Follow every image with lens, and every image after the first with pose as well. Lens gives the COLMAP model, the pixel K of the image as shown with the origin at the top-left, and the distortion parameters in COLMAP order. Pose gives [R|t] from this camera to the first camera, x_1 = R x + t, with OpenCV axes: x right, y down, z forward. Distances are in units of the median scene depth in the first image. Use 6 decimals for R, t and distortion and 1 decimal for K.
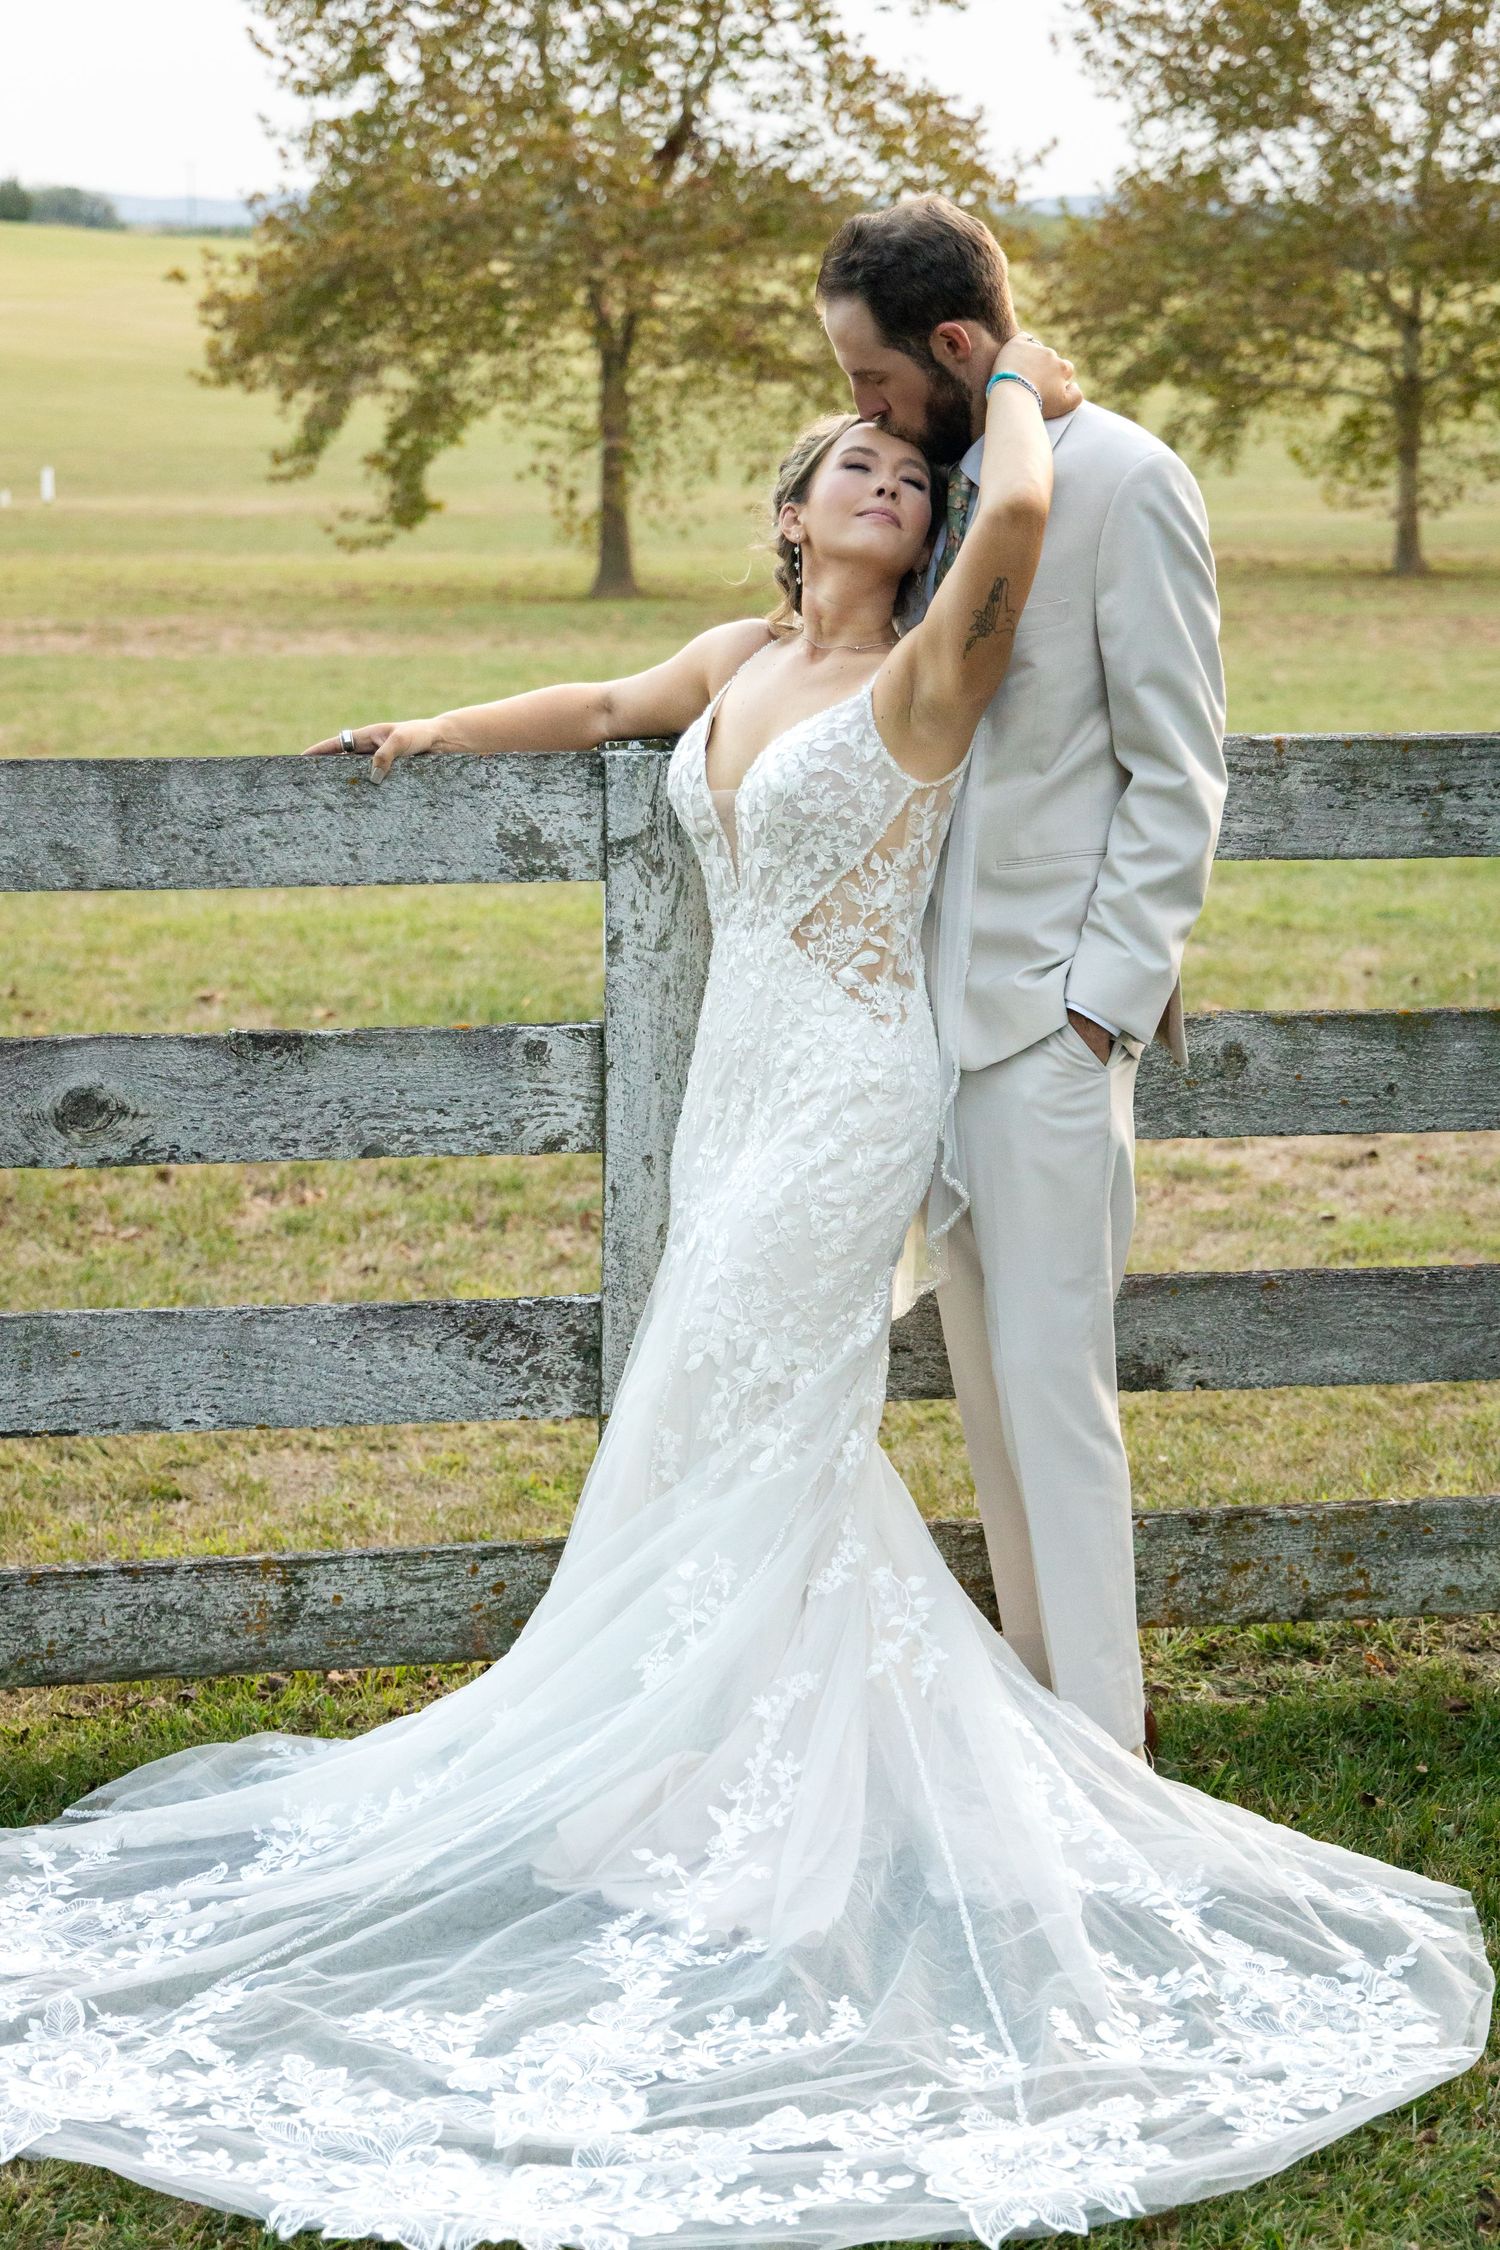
lens RADIAL K [[3991.5, 0, 748.7], [0, 3991.5, 1128.8], [0, 0, 1]] dist [0.087859, 0.000000]
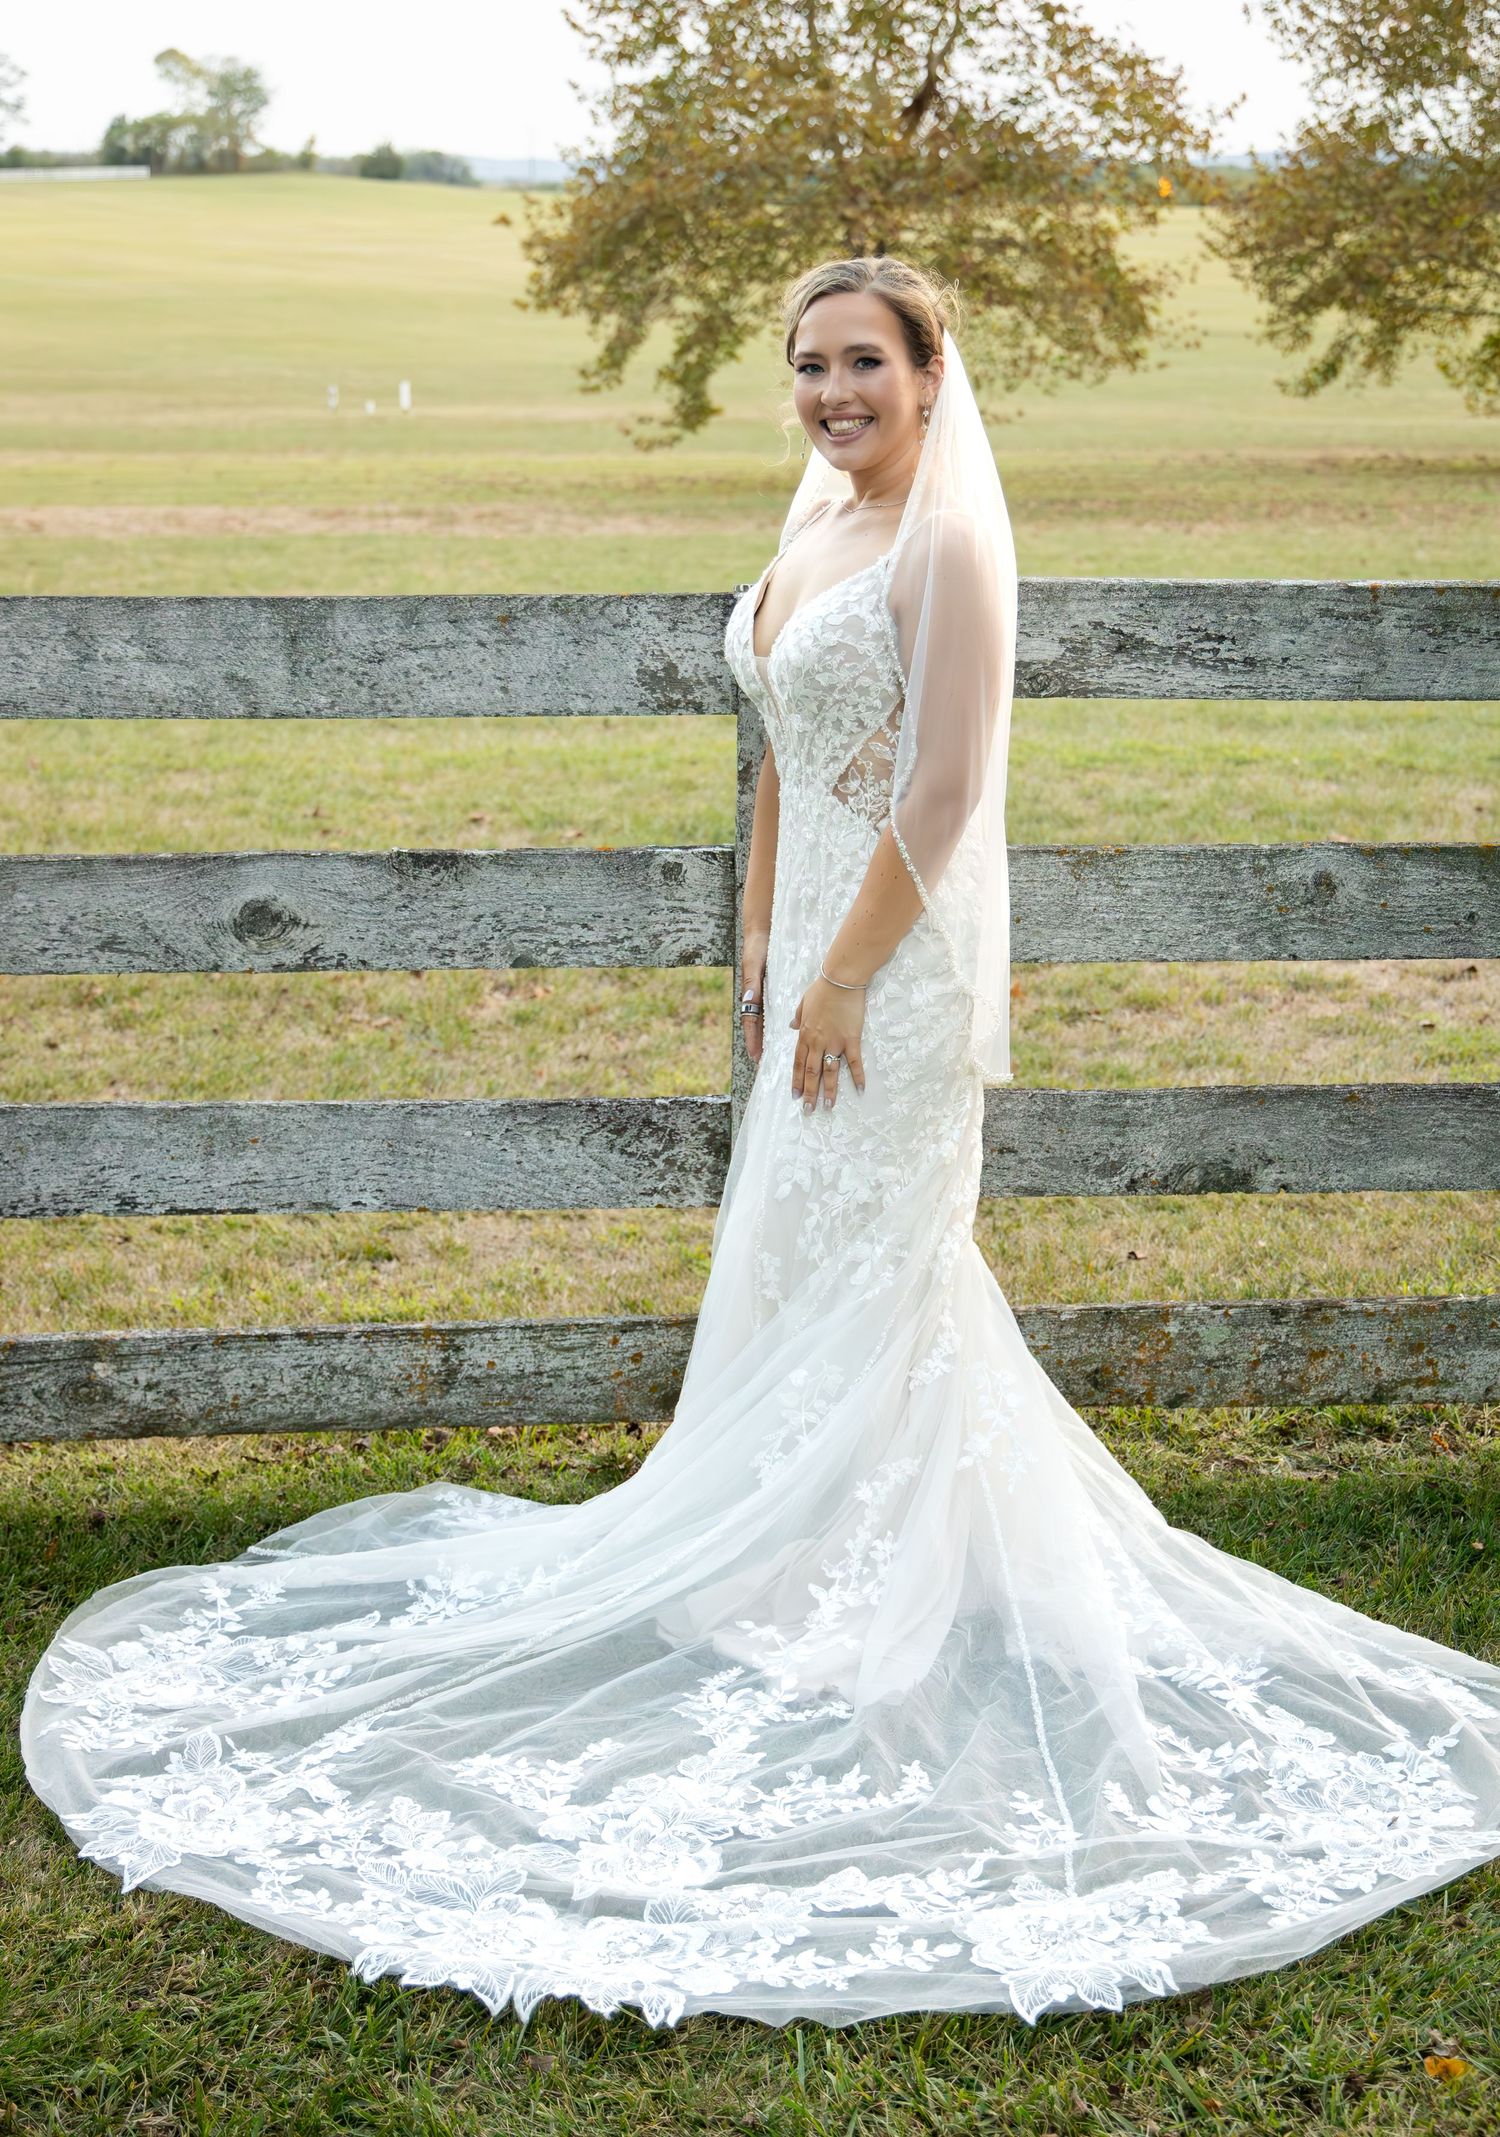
lens RADIAL K [[3013.5, 0, 776.3], [0, 3013.5, 1144.6], [0, 0, 1]] dist [0.043231, 0.000000]
pose [[0.996286, 0.020649, -0.083594, 0.045044], [-0.014478, 0.997170, 0.073766, -0.006339], [0.084881, -0.072282, 0.993766, 0.180023]]
